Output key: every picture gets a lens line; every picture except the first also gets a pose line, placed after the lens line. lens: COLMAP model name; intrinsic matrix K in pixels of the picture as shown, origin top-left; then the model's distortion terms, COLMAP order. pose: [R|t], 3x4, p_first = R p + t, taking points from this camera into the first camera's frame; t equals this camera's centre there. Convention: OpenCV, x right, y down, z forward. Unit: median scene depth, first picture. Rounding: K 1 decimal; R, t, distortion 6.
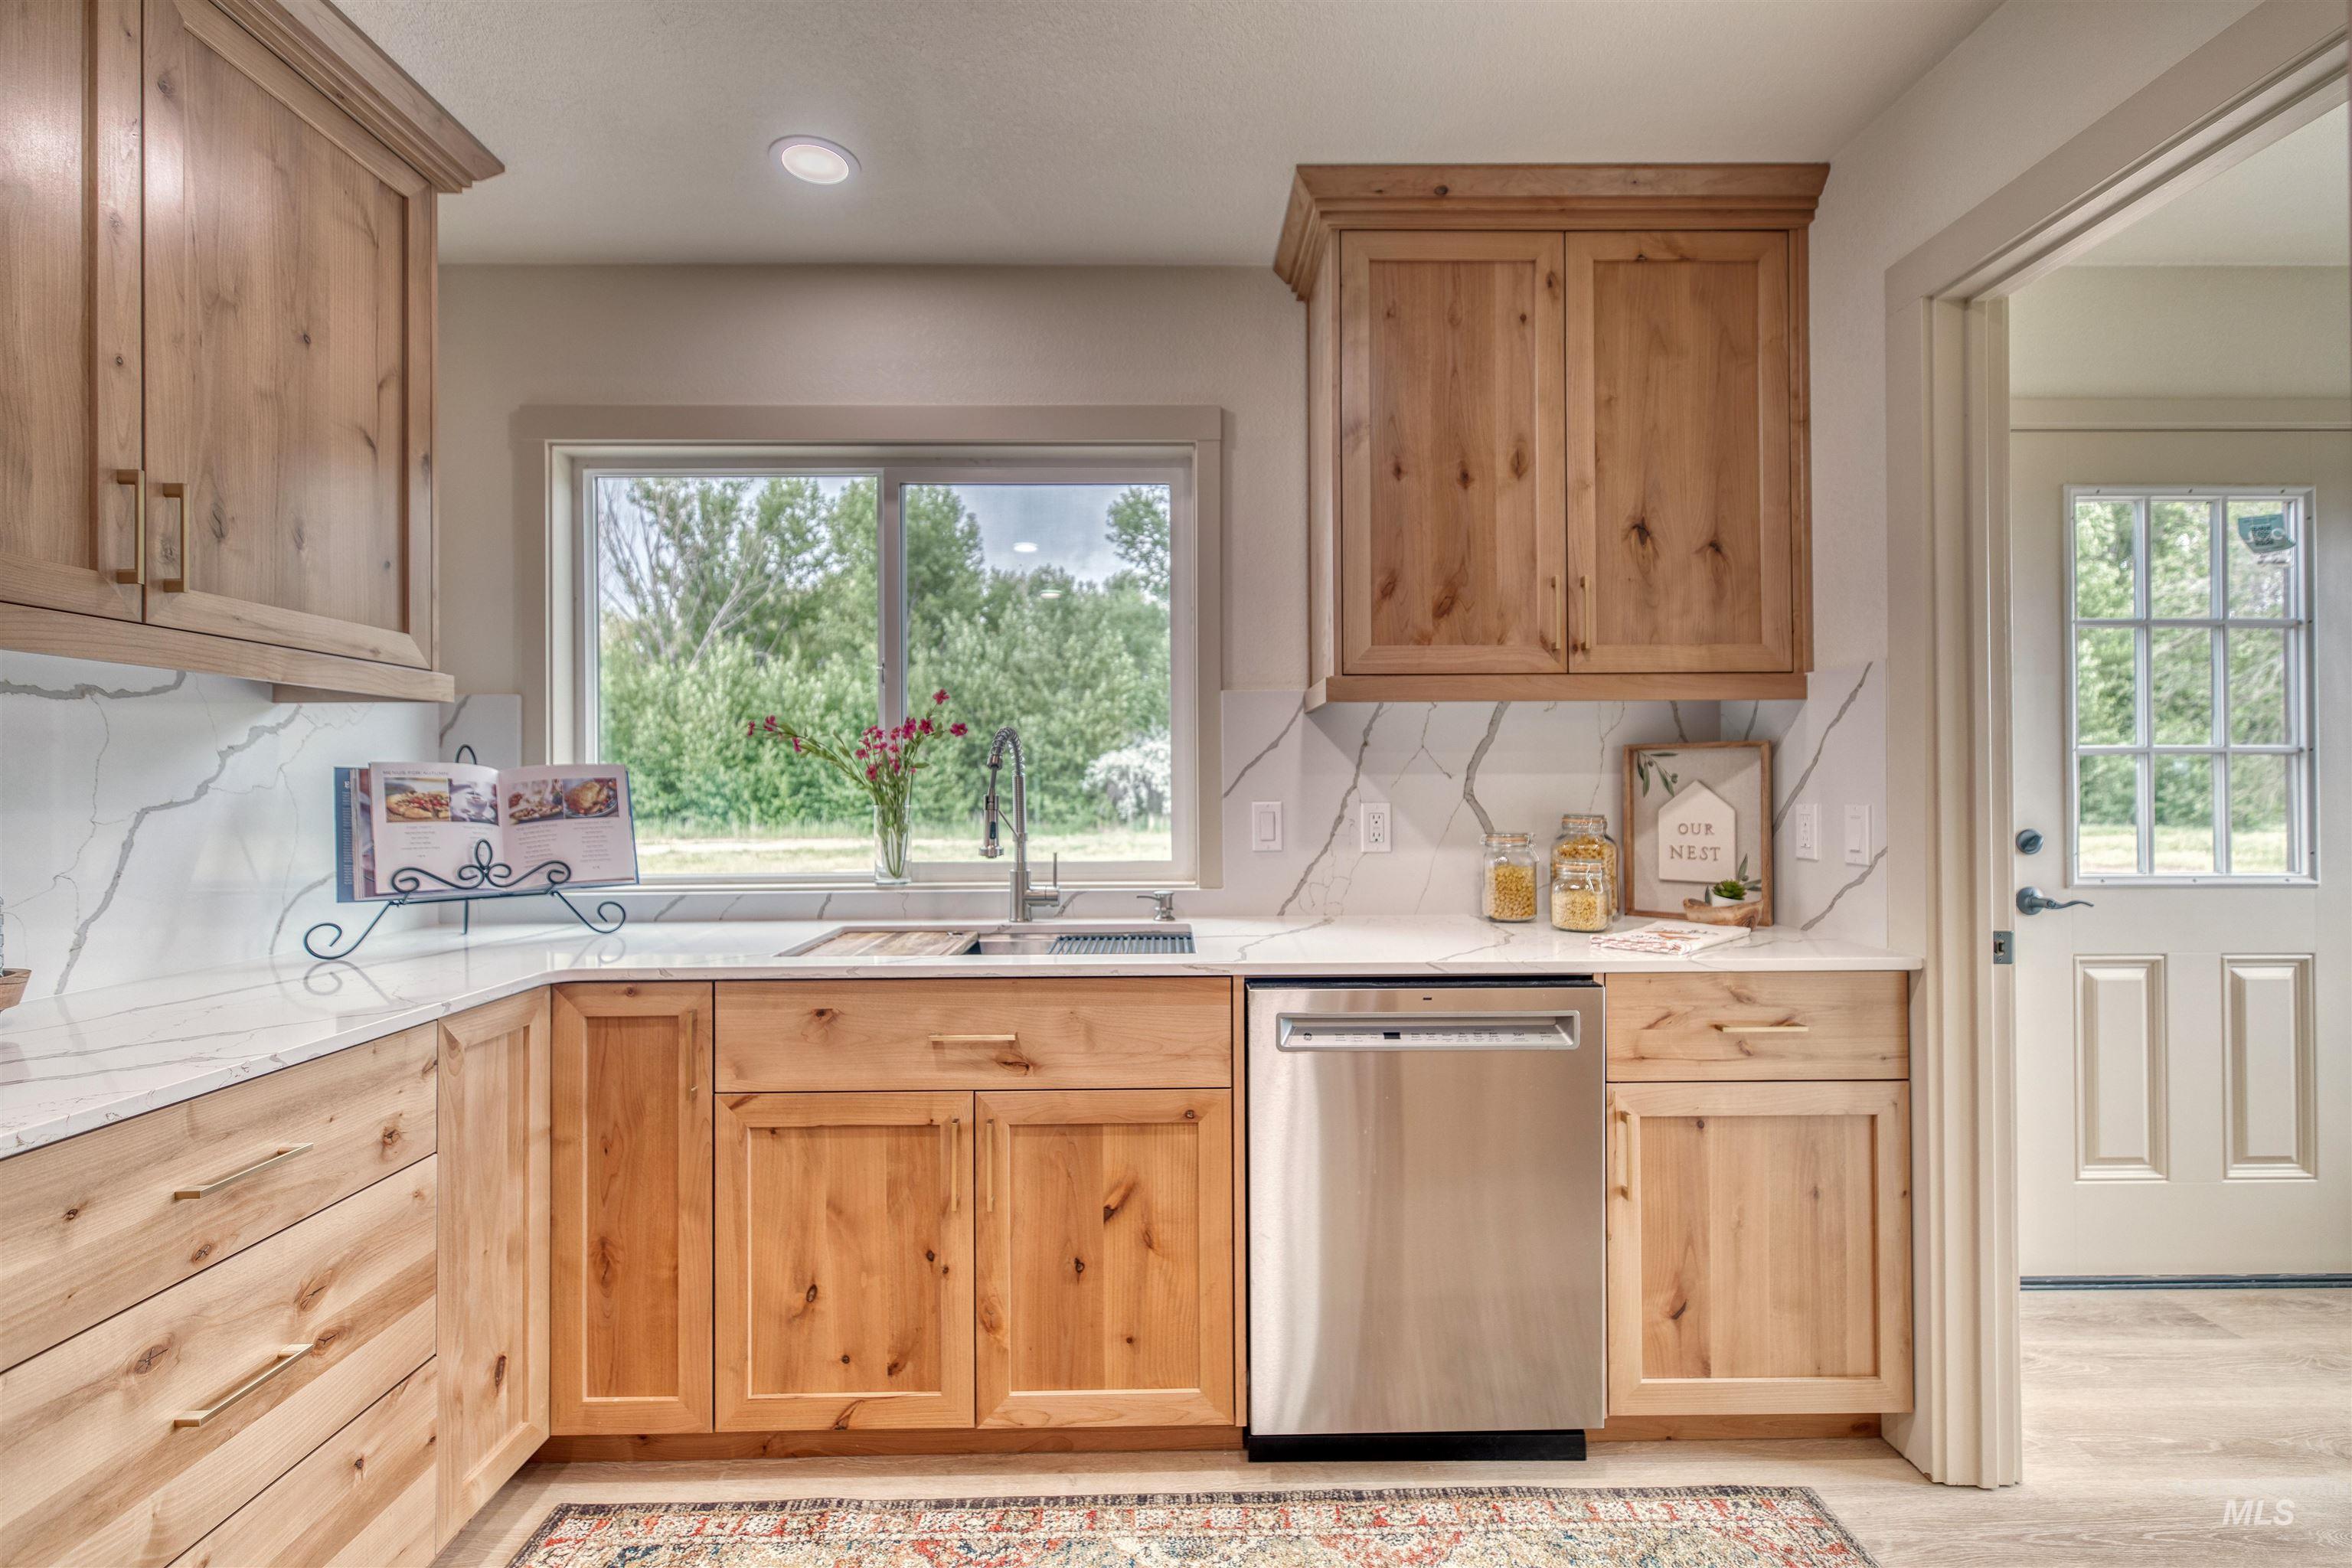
lens RADIAL K [[1053.7, 0, 1174.7], [0, 1053.7, 782.1], [0, 0, 1]] dist [0.002762, -0.000930]
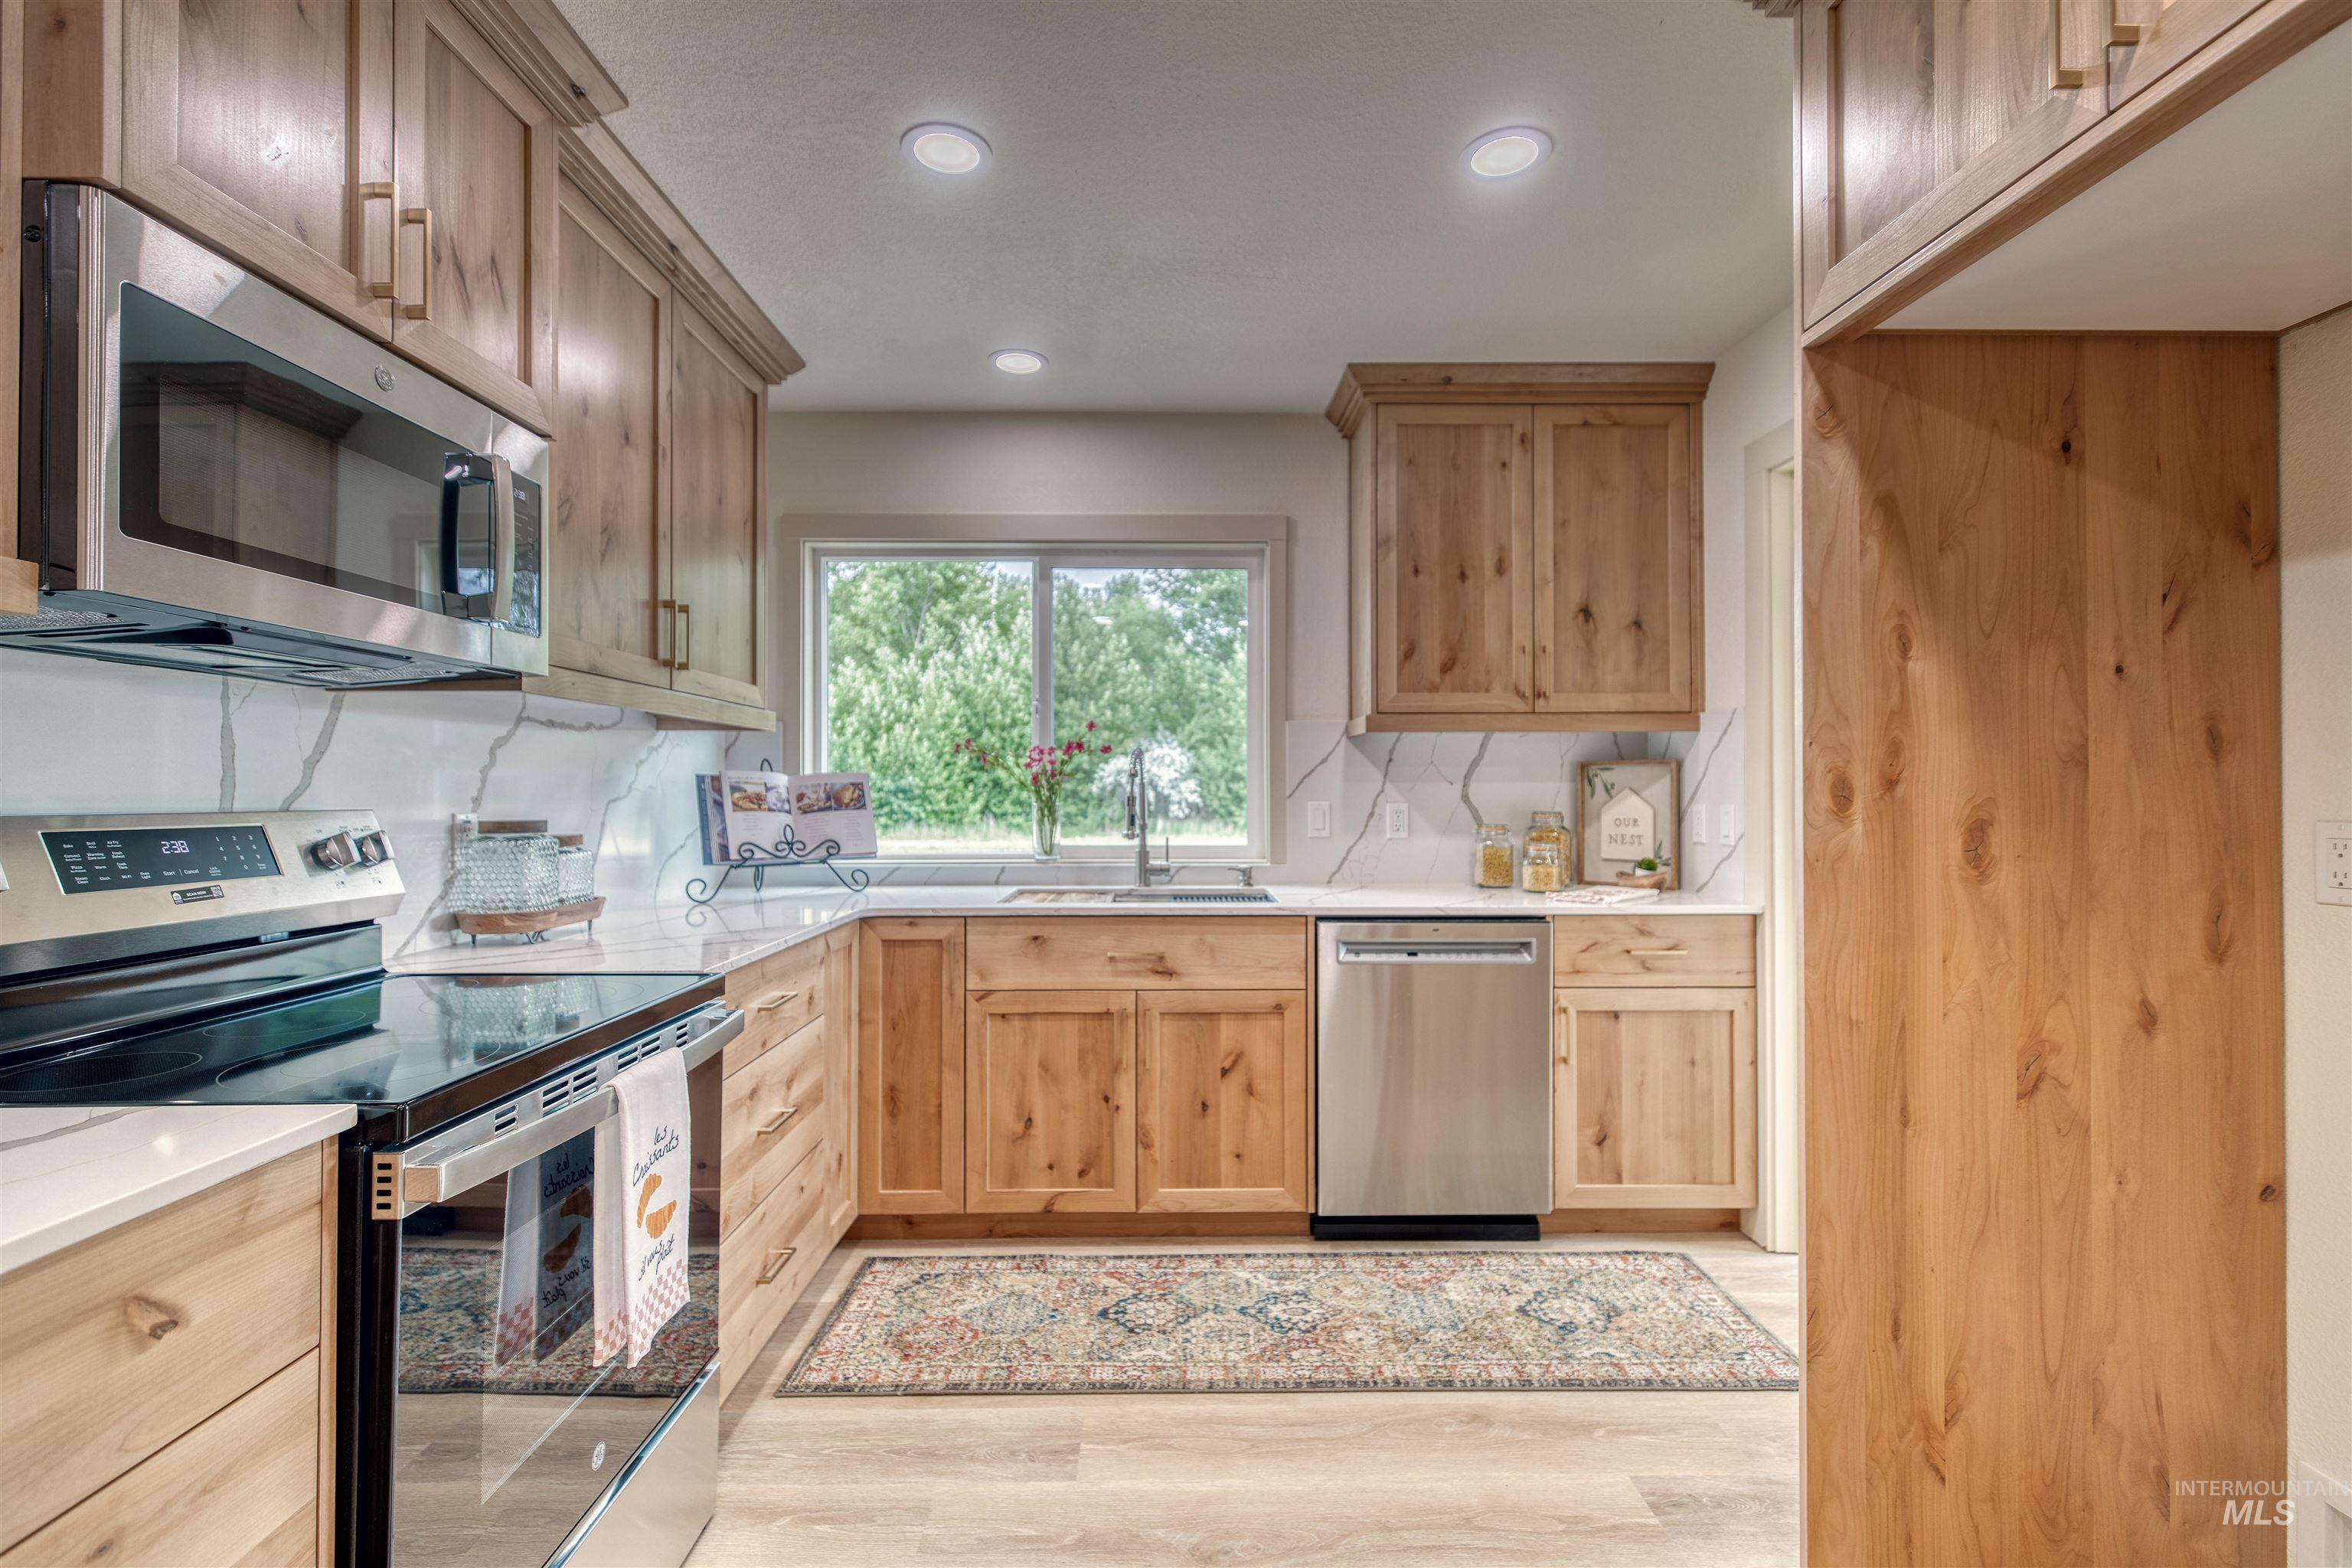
lens RADIAL K [[1053.7, 0, 1178.0], [0, 1053.7, 785.8], [0, 0, 1]] dist [0.002762, -0.000930]
pose [[0.999990, 0.004563, 0.000066, -0.128156], [-0.004563, 0.999990, -0.000201, -0.001142], [-0.000067, 0.000201, 1.000000, -0.501461]]
